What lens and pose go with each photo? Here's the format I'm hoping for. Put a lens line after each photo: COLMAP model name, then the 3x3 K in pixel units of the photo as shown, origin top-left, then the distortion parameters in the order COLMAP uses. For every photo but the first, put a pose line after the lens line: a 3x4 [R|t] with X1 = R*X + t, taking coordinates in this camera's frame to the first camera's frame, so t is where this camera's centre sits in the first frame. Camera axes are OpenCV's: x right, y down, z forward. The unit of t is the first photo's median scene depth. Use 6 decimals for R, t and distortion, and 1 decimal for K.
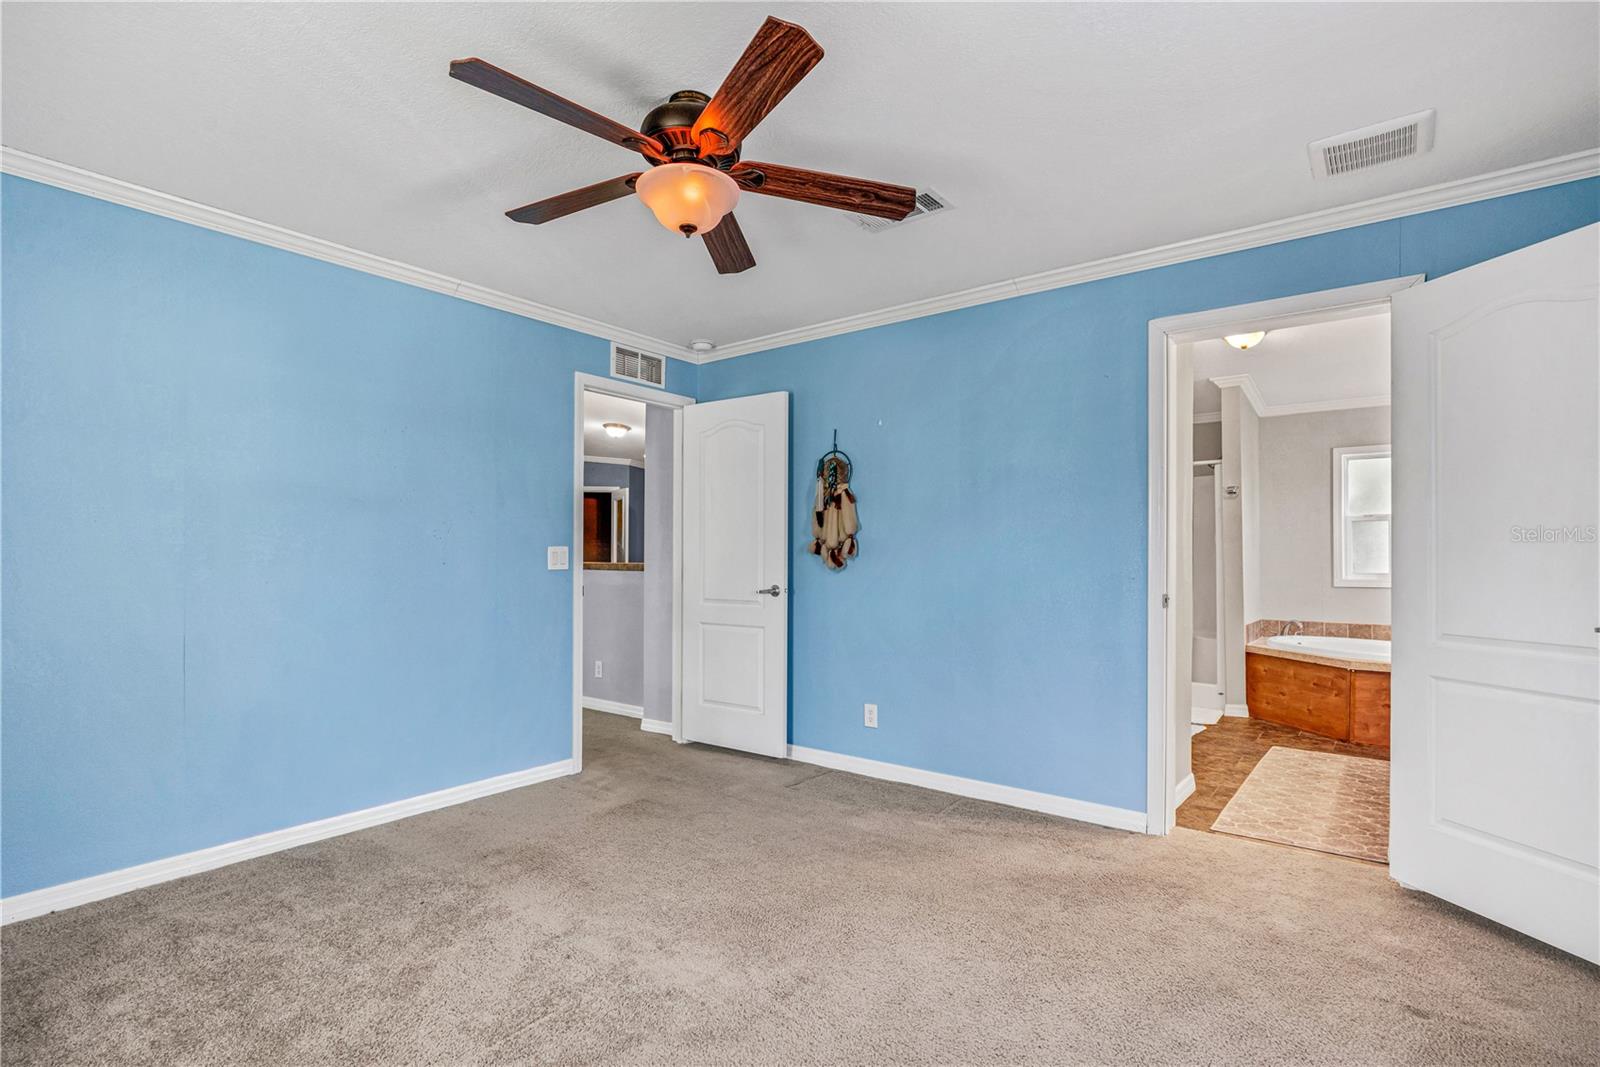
lens RADIAL K [[749.2, 0, 799.0], [0, 749.2, 556.1], [0, 0, 1]] dist [-0.005172, 0.000575]
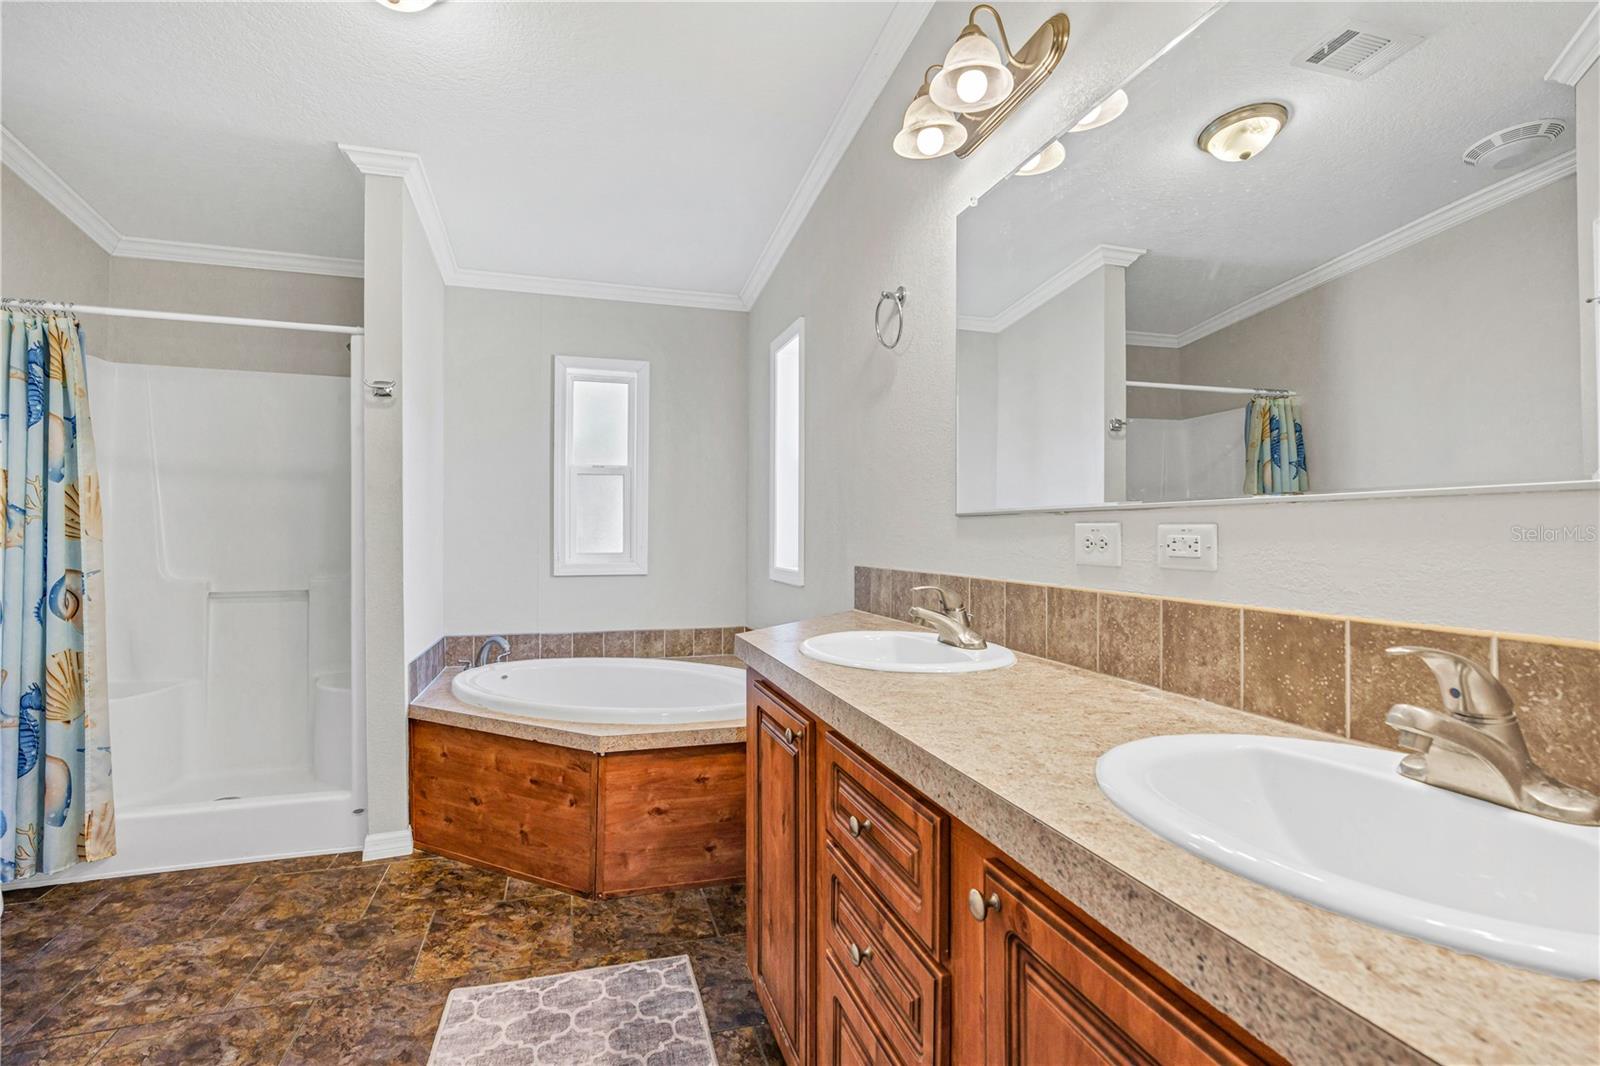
lens RADIAL K [[759.1, 0, 808.4], [0, 759.1, 529.3], [0, 0, 1]] dist [-0.017183, 0.006705]
pose [[0.560396, 0.006525, 0.828199, 0.333355], [-0.007130, 0.999970, -0.003053, 0.002673], [-0.828194, -0.004194, 0.560426, 0.504778]]
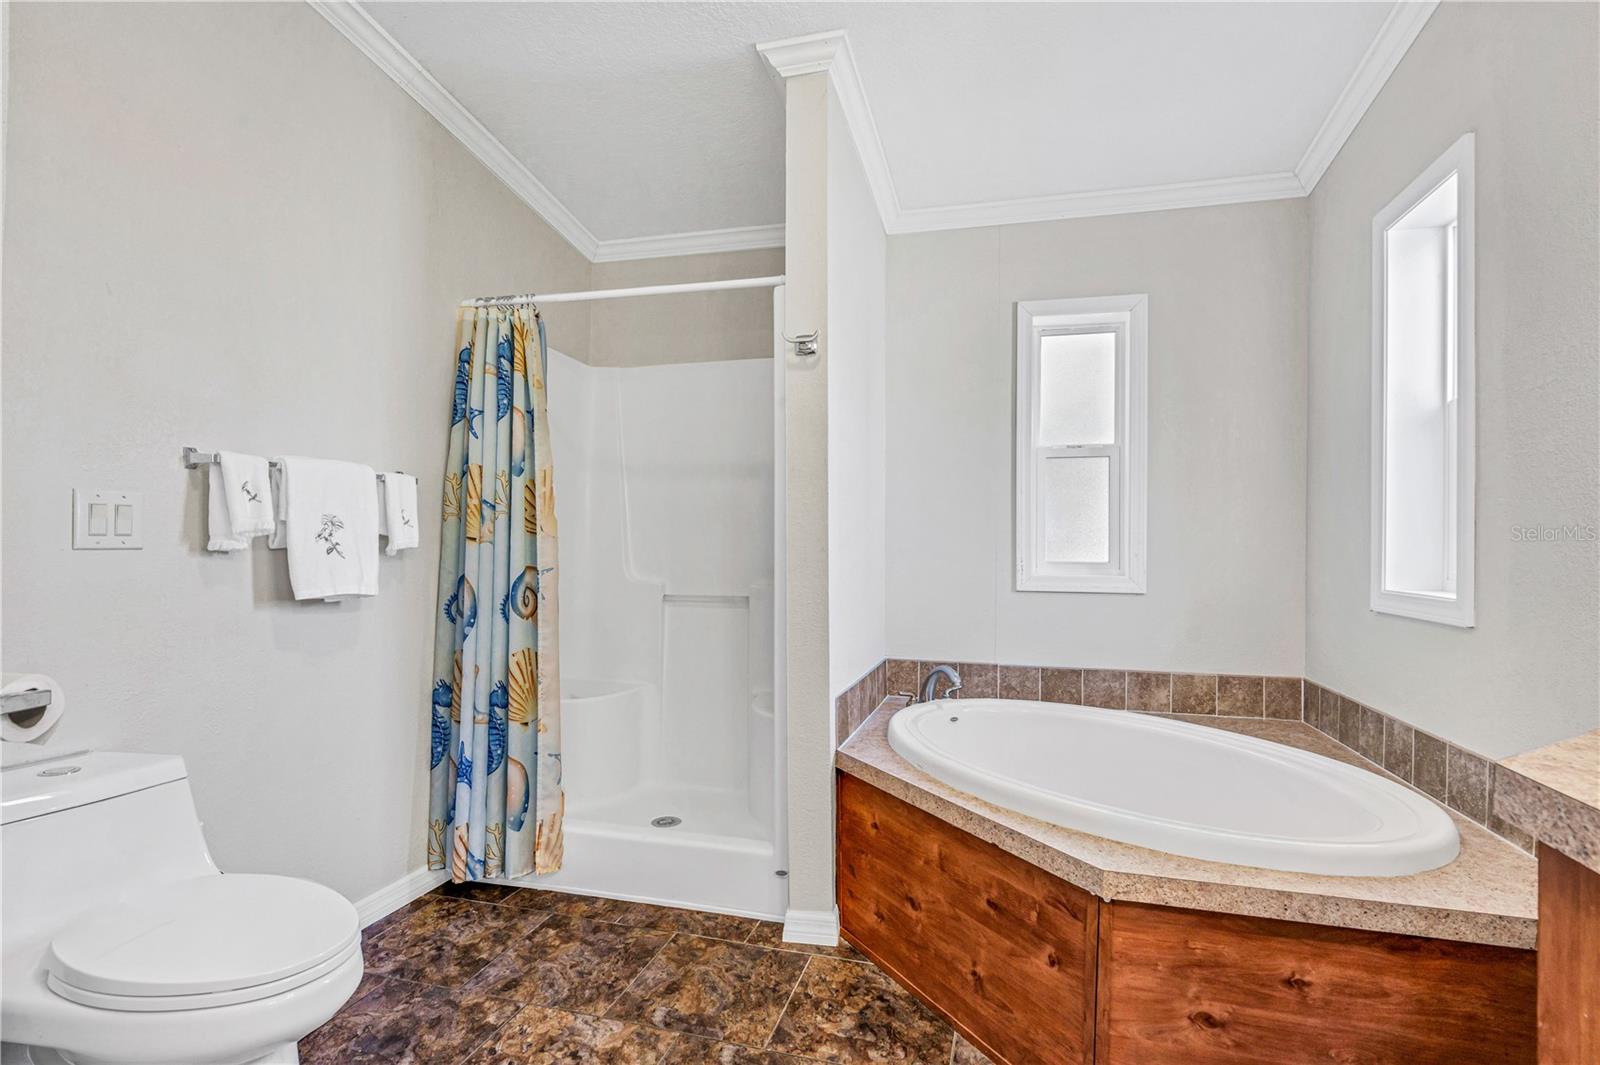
lens RADIAL K [[772.2, 0, 808.0], [0, 772.2, 530.1], [0, 0, 1]] dist [0.003798, 0.001219]
pose [[0.921076, 0.016109, 0.389050, 0.429370], [-0.011928, 0.999842, -0.013158, 0.011006], [-0.389200, 0.007478, 0.921123, 0.640530]]
